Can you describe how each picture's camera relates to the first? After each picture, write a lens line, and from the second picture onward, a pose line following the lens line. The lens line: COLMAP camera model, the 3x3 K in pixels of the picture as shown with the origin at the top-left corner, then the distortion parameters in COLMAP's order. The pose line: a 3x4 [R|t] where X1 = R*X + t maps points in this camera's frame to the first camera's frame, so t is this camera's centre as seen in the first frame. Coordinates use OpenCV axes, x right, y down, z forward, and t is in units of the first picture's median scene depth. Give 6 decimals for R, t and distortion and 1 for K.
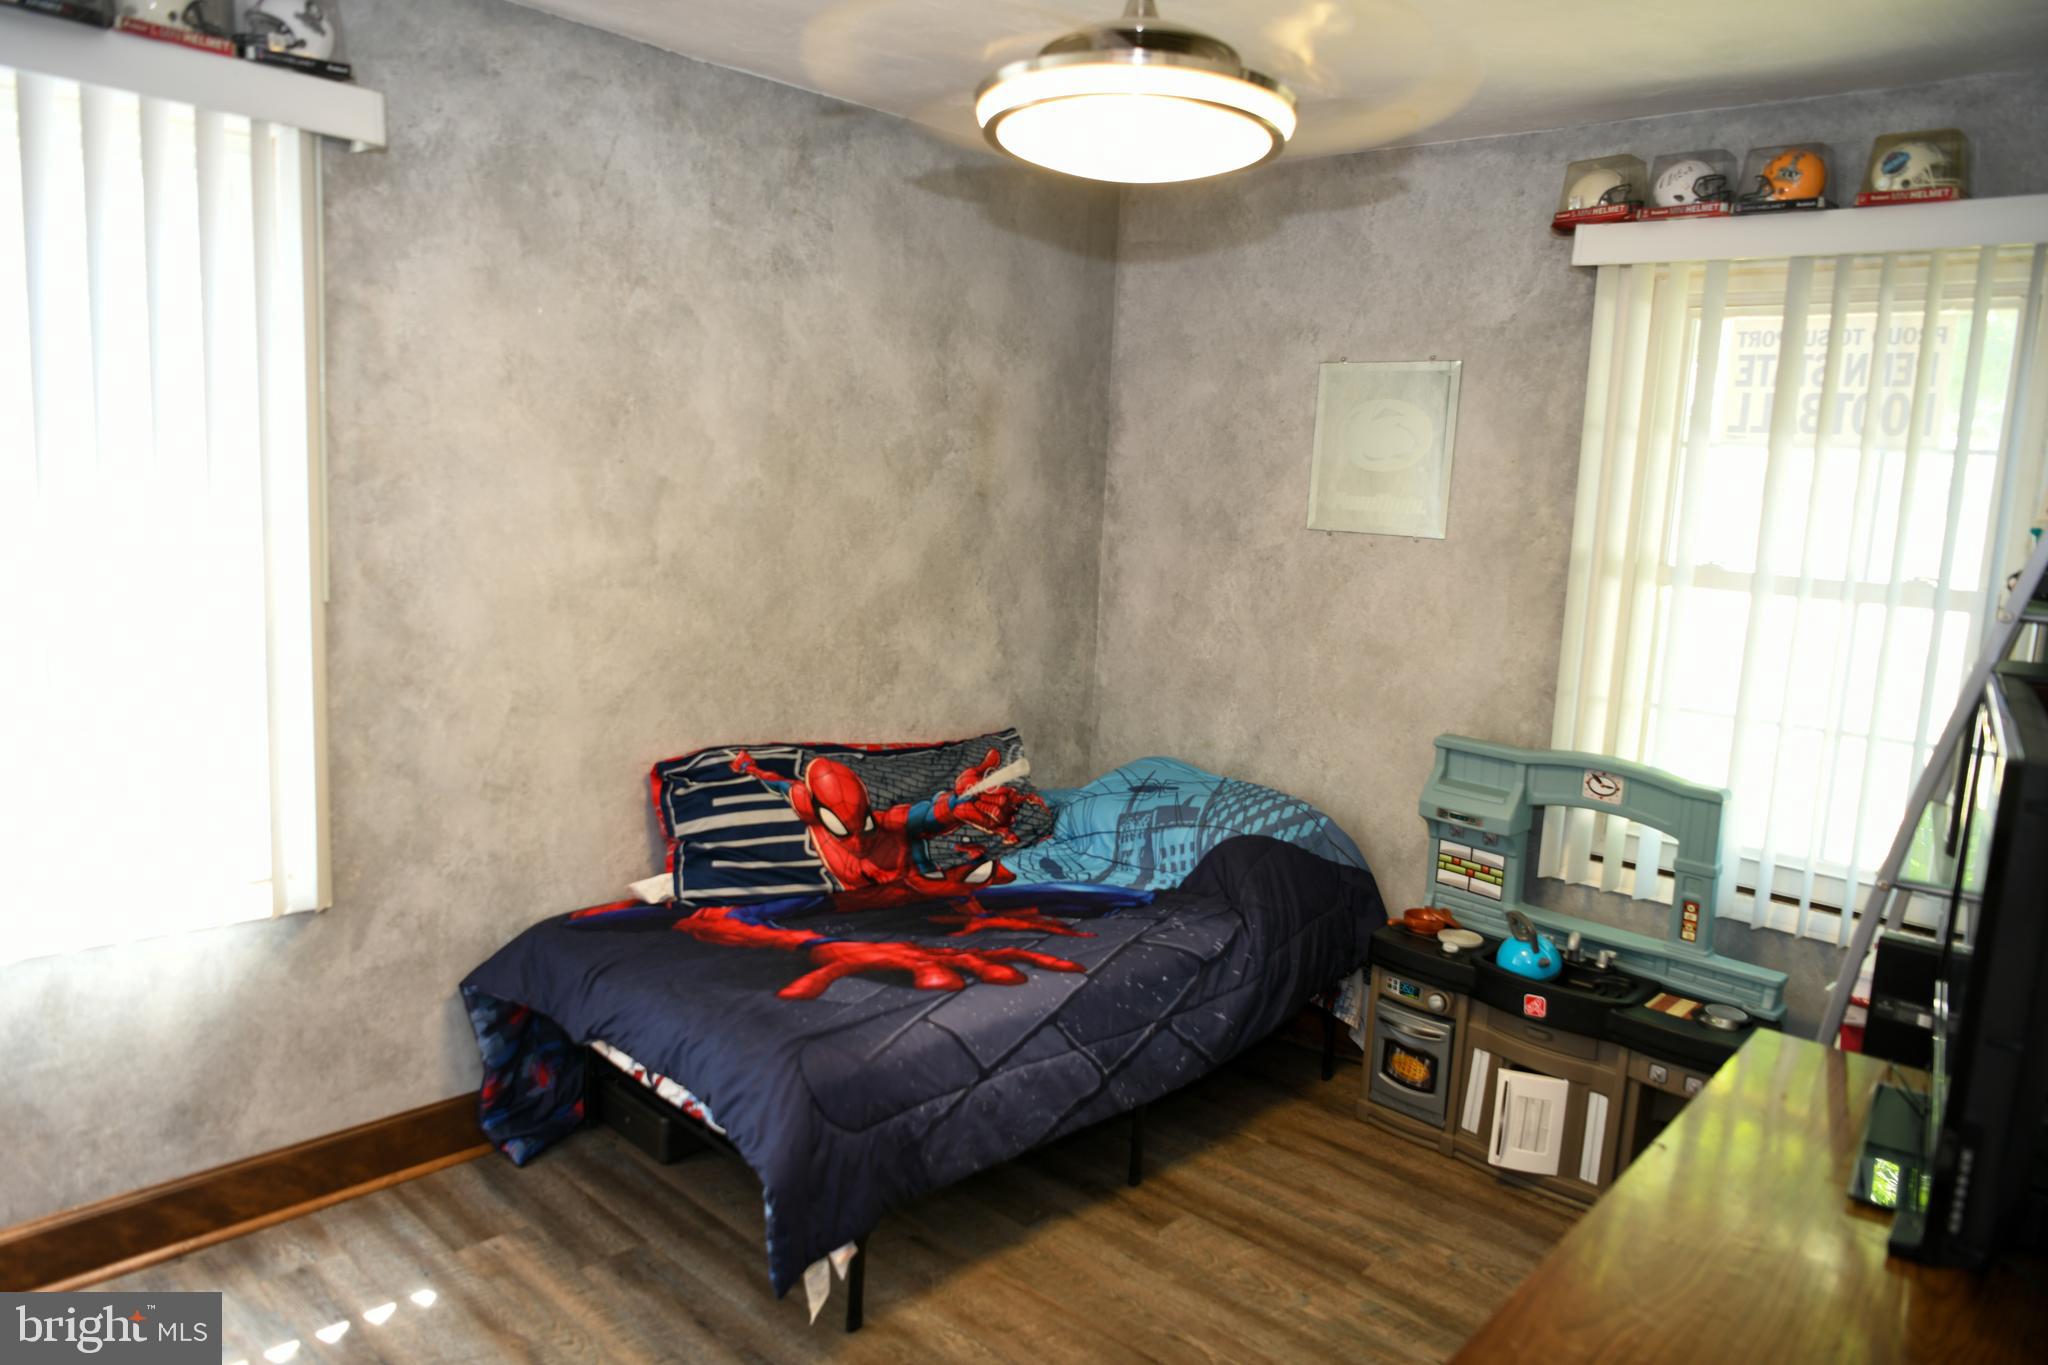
lens RADIAL K [[1408.5, 0, 1022.3], [0, 1408.5, 684.3], [0, 0, 1]] dist [-0.019689, 0.004709]
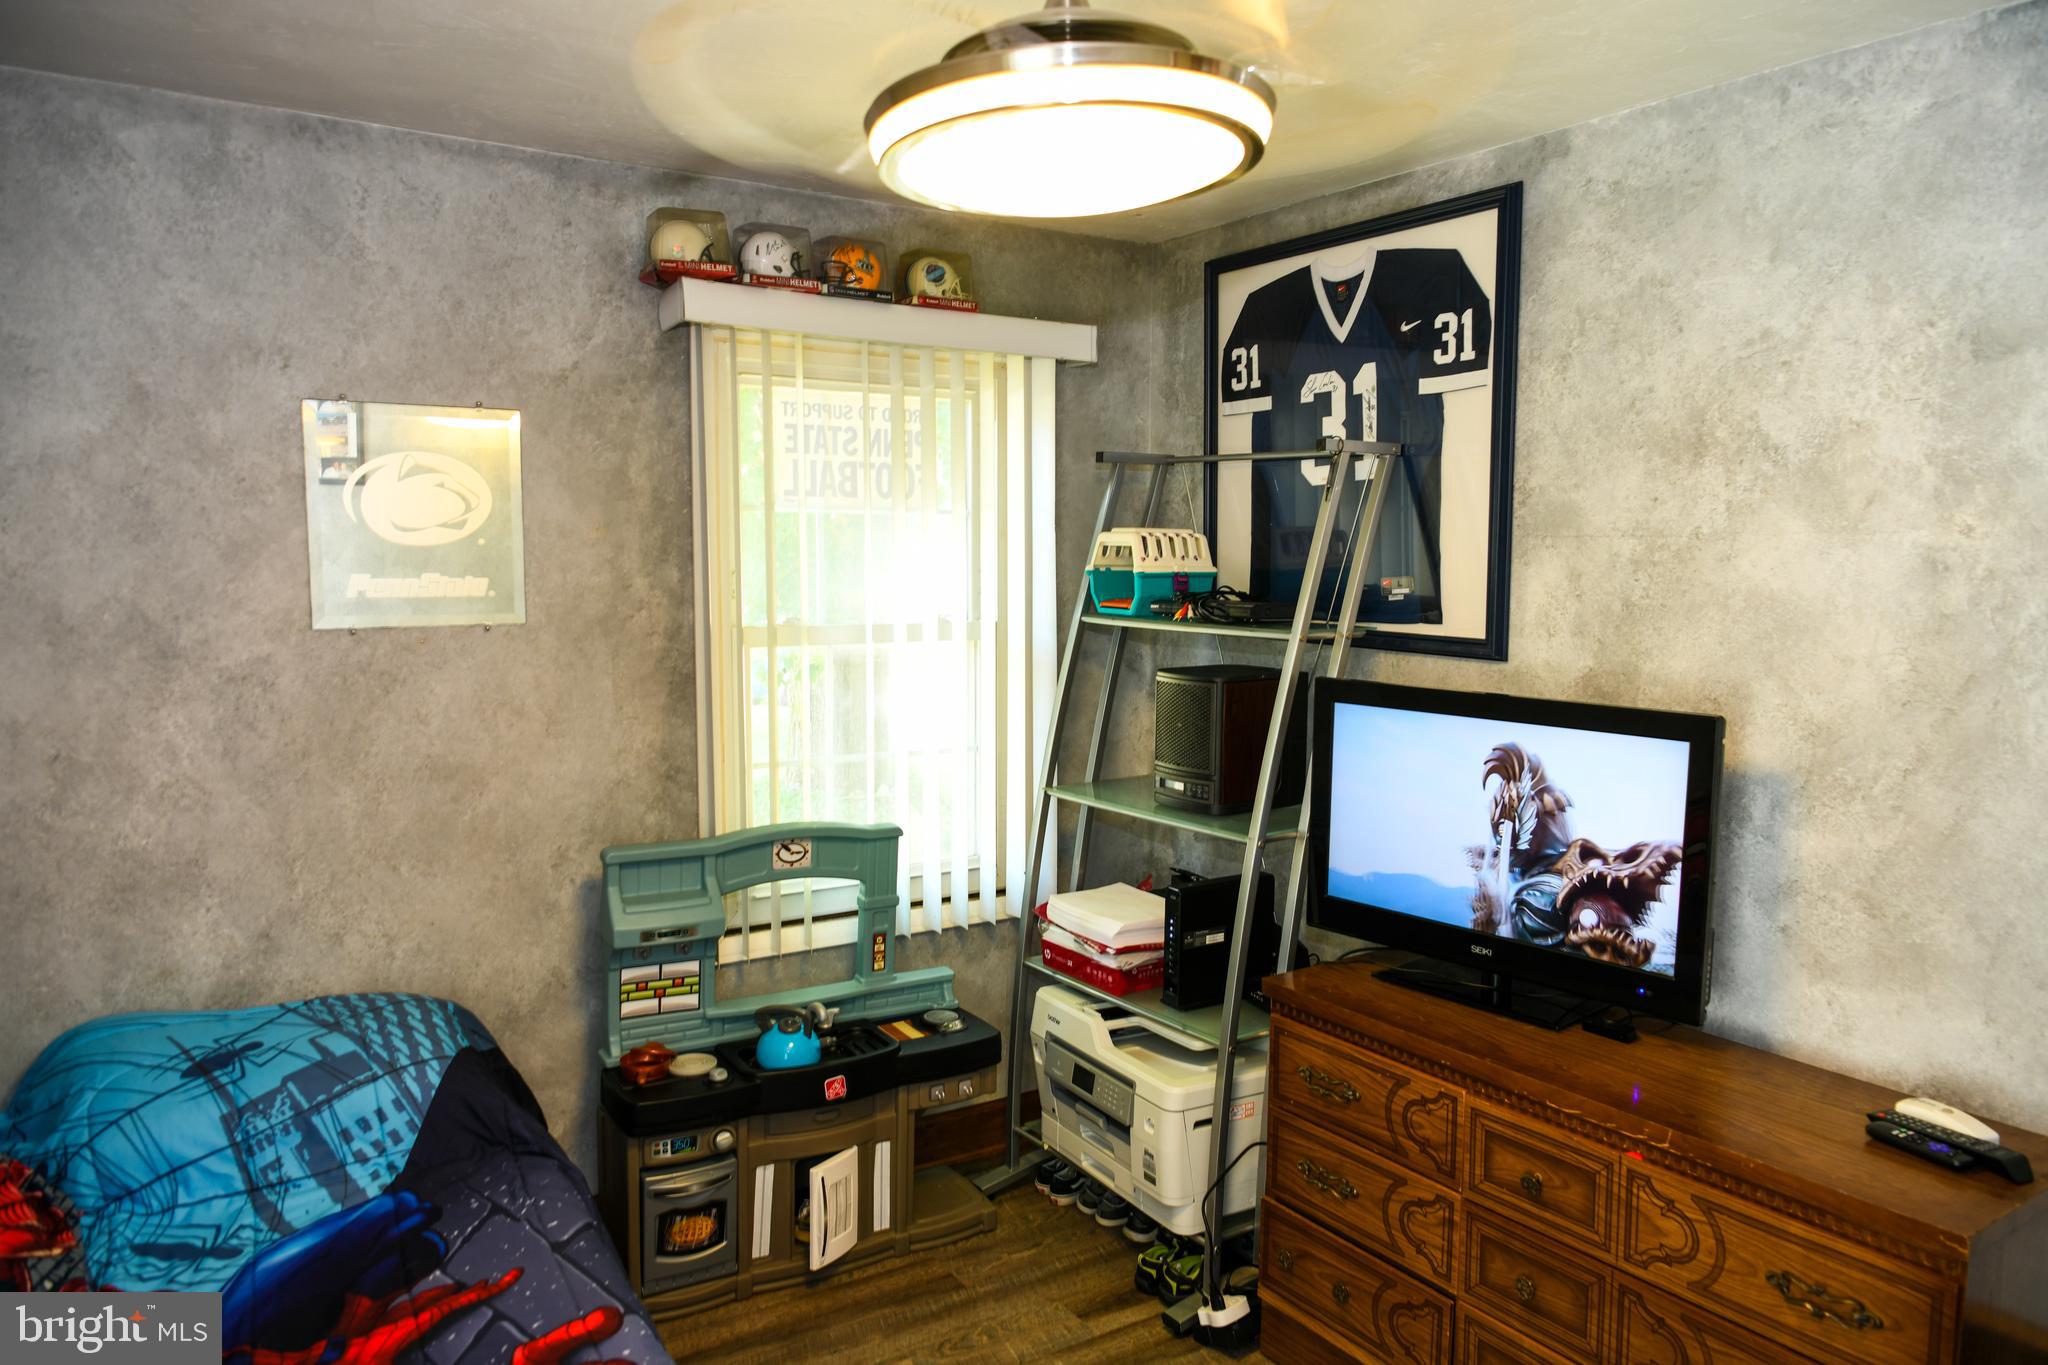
lens RADIAL K [[1408.5, 0, 1020.5], [0, 1408.5, 680.7], [0, 0, 1]] dist [-0.019689, 0.004709]
pose [[0.243267, -0.140261, 0.959765, -0.441640], [0.151890, 0.982791, 0.105127, -0.116097], [-0.957993, 0.120205, 0.260385, 0.520562]]
